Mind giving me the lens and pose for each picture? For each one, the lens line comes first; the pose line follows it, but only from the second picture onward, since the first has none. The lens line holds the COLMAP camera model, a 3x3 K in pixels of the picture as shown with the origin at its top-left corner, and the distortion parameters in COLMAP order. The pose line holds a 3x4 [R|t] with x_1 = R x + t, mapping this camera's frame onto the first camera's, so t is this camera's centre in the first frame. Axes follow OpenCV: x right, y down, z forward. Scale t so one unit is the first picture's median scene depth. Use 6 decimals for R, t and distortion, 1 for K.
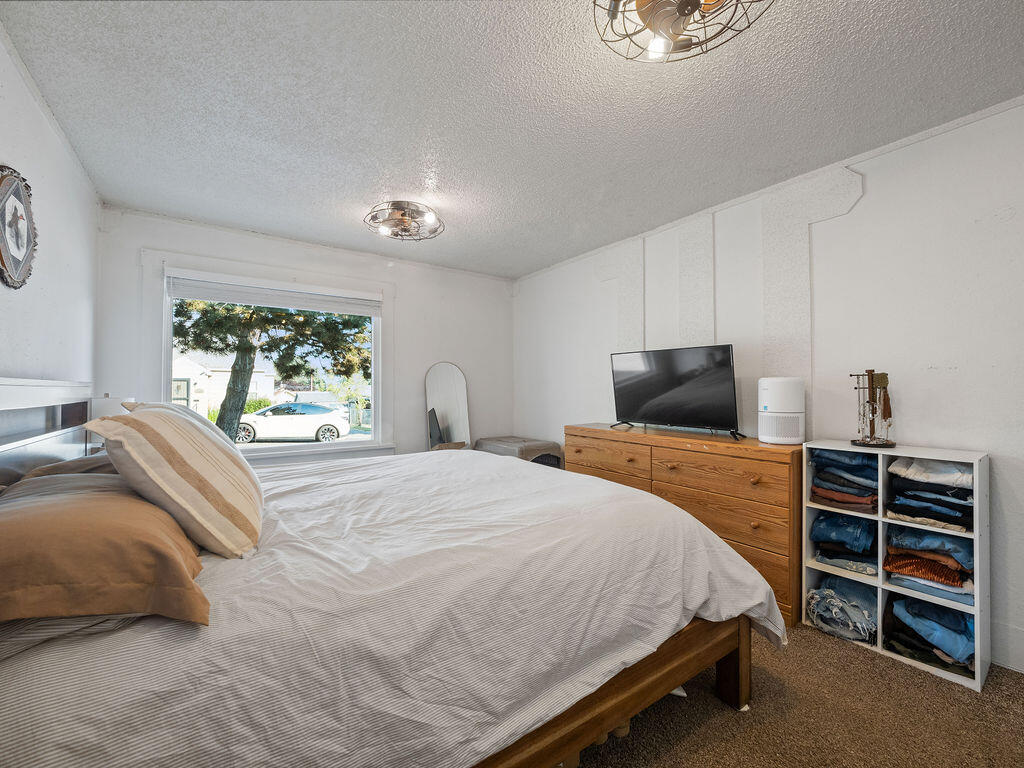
lens RADIAL K [[436.5, 0, 512.0], [0, 436.5, 384.0], [0, 0, 1]] dist [-0.010497, 0.000221]
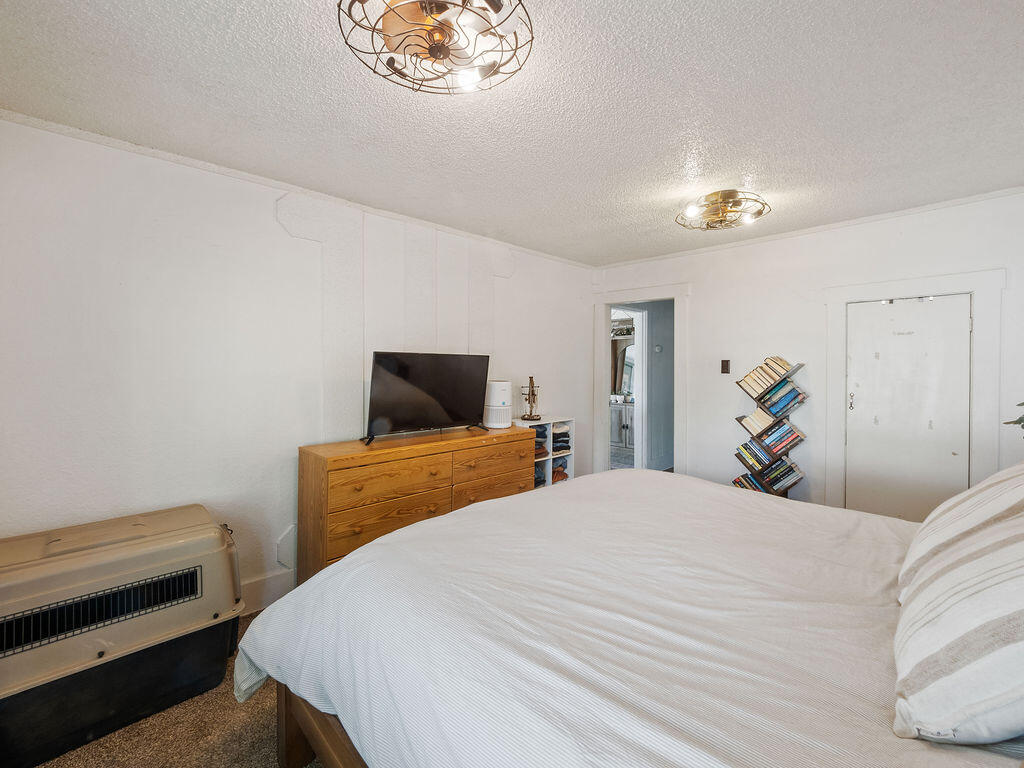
lens RADIAL K [[436.5, 0, 512.0], [0, 436.5, 384.0], [0, 0, 1]] dist [-0.010497, 0.000221]
pose [[-0.153773, -0.026749, 0.987744, -0.753239], [-0.000690, 0.999636, 0.026964, -0.042487], [-0.988106, 0.003465, -0.153735, 1.131926]]
